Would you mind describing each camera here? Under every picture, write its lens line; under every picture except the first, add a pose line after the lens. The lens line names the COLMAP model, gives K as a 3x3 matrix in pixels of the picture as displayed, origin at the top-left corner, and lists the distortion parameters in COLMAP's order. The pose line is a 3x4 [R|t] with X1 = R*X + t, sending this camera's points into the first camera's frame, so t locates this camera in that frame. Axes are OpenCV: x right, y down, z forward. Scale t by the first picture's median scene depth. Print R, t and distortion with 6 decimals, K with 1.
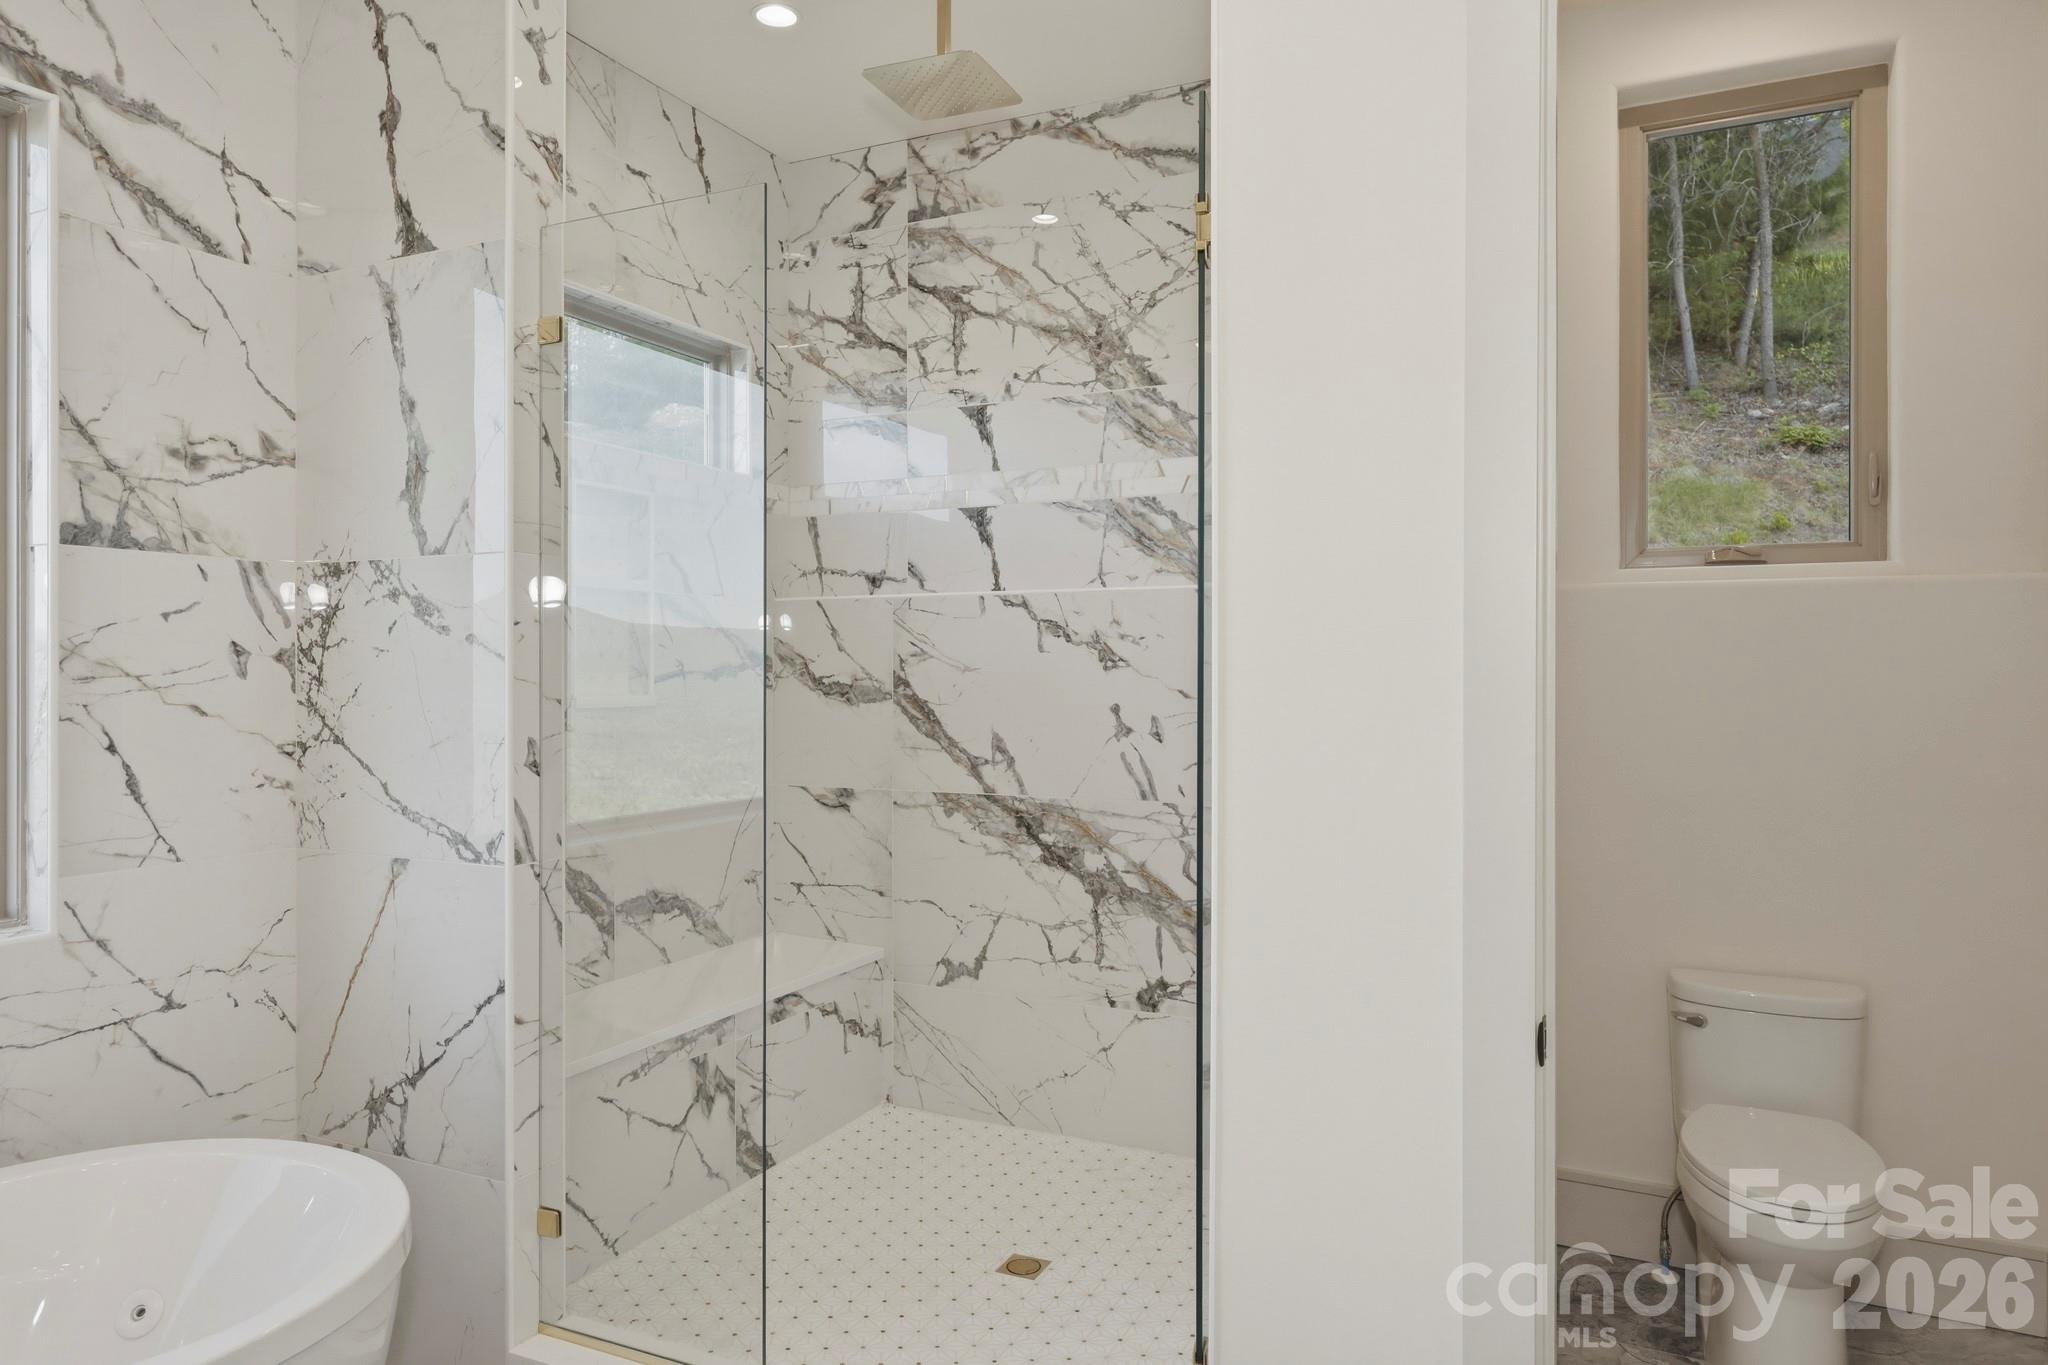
lens RADIAL K [[1293.3, 0, 1030.6], [0, 1293.3, 676.1], [0, 0, 1]] dist [-0.003114, -0.001760]
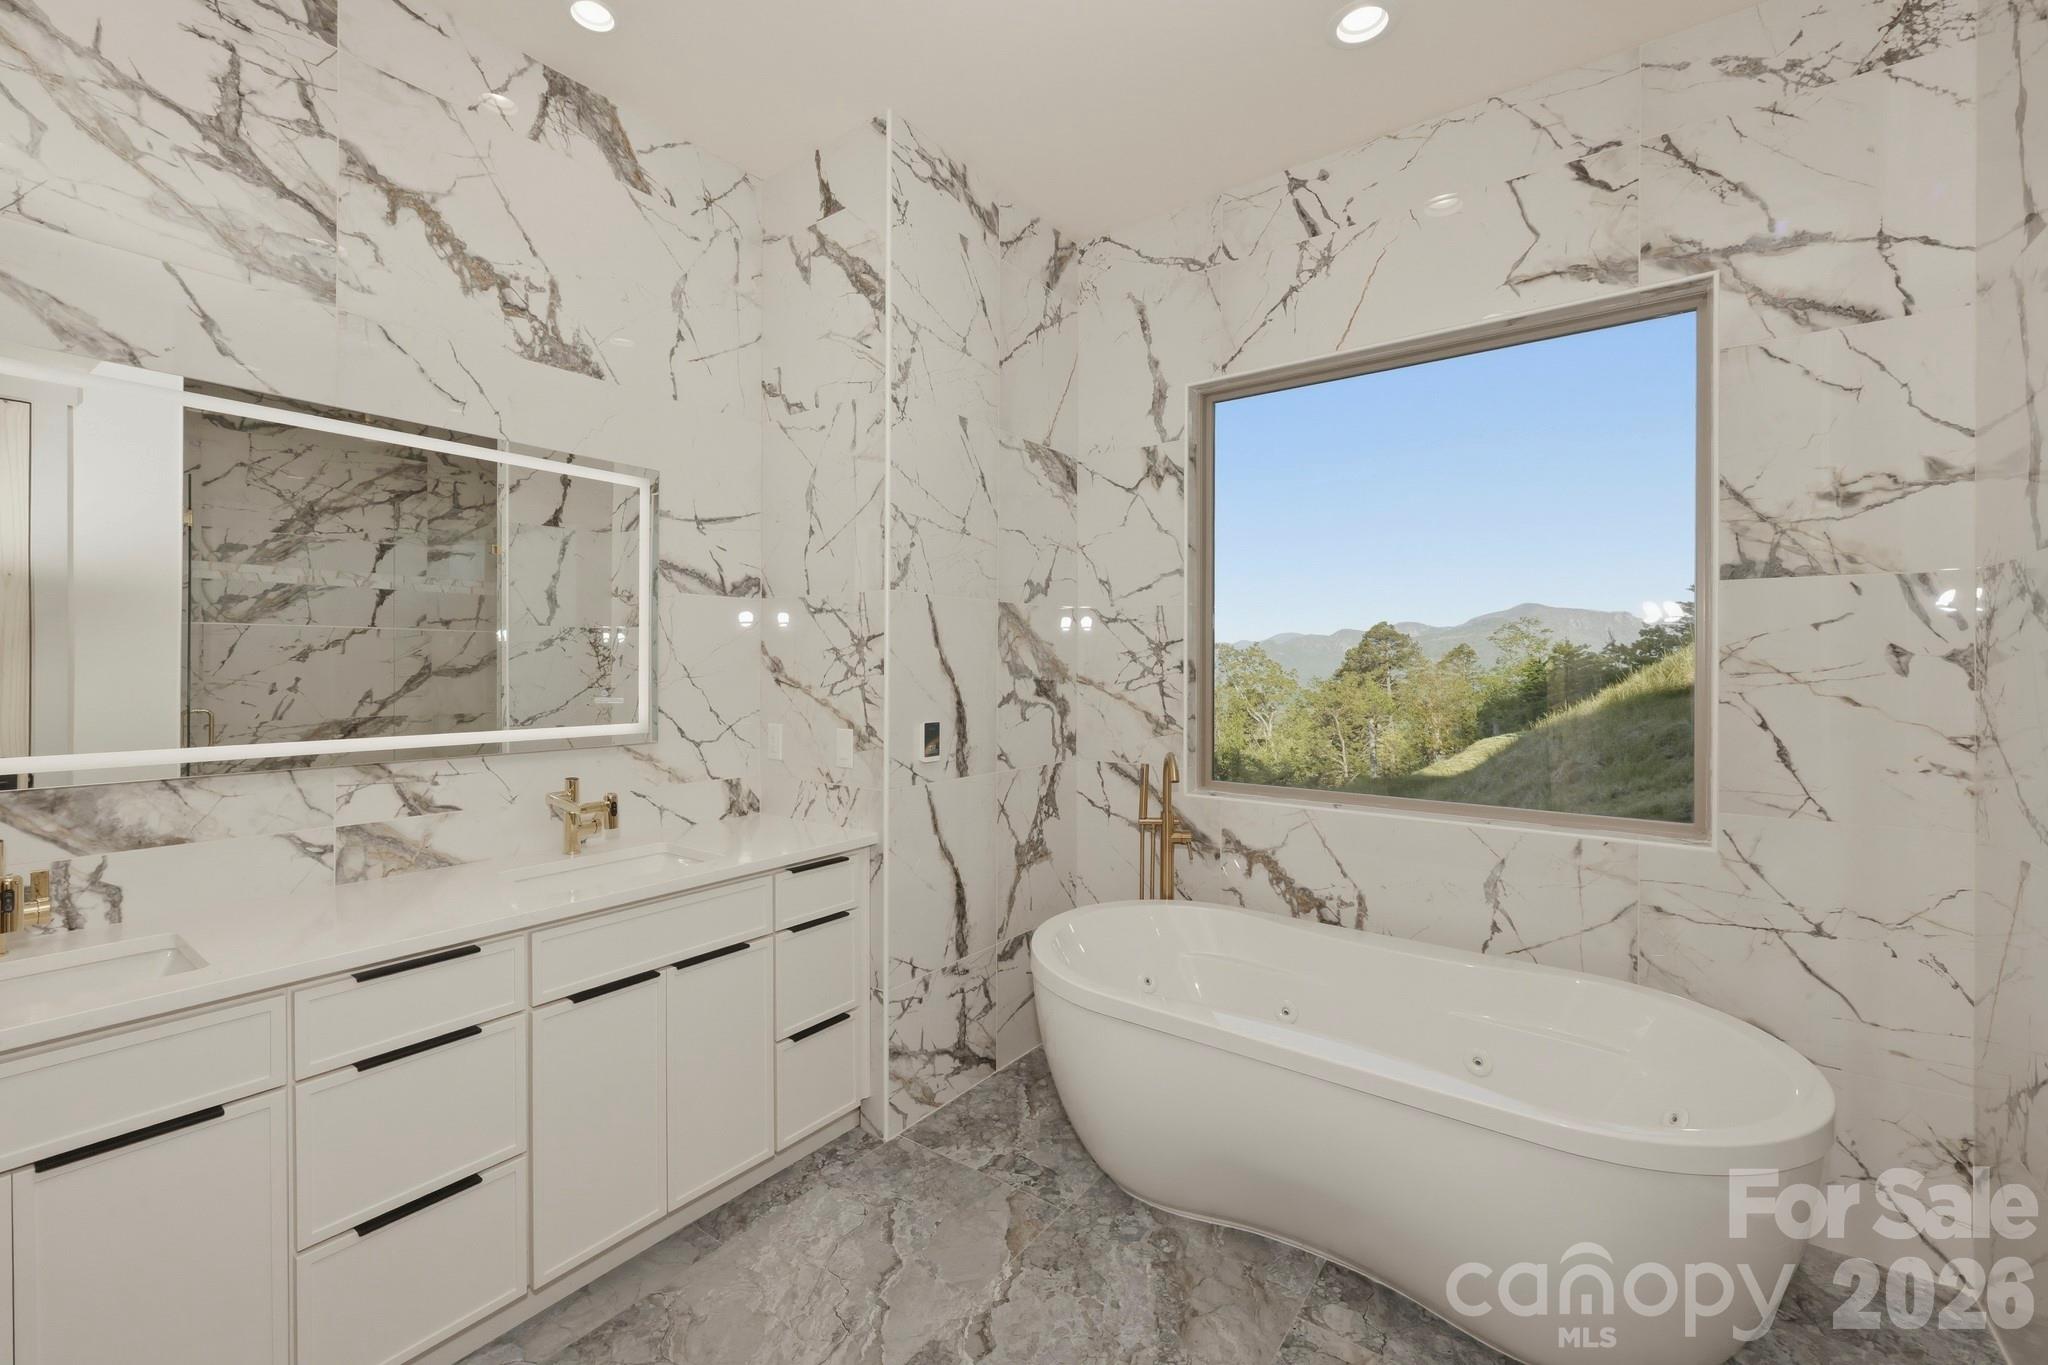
lens RADIAL K [[844.4, 0, 1030.2], [0, 844.4, 667.7], [0, 0, 1]] dist [-0.002101, -0.000092]
pose [[-0.208140, 0.002987, -0.978094, 0.303659], [-0.007819, 0.999958, 0.004717, -0.003093], [0.978068, 0.008629, -0.208108, 0.412311]]
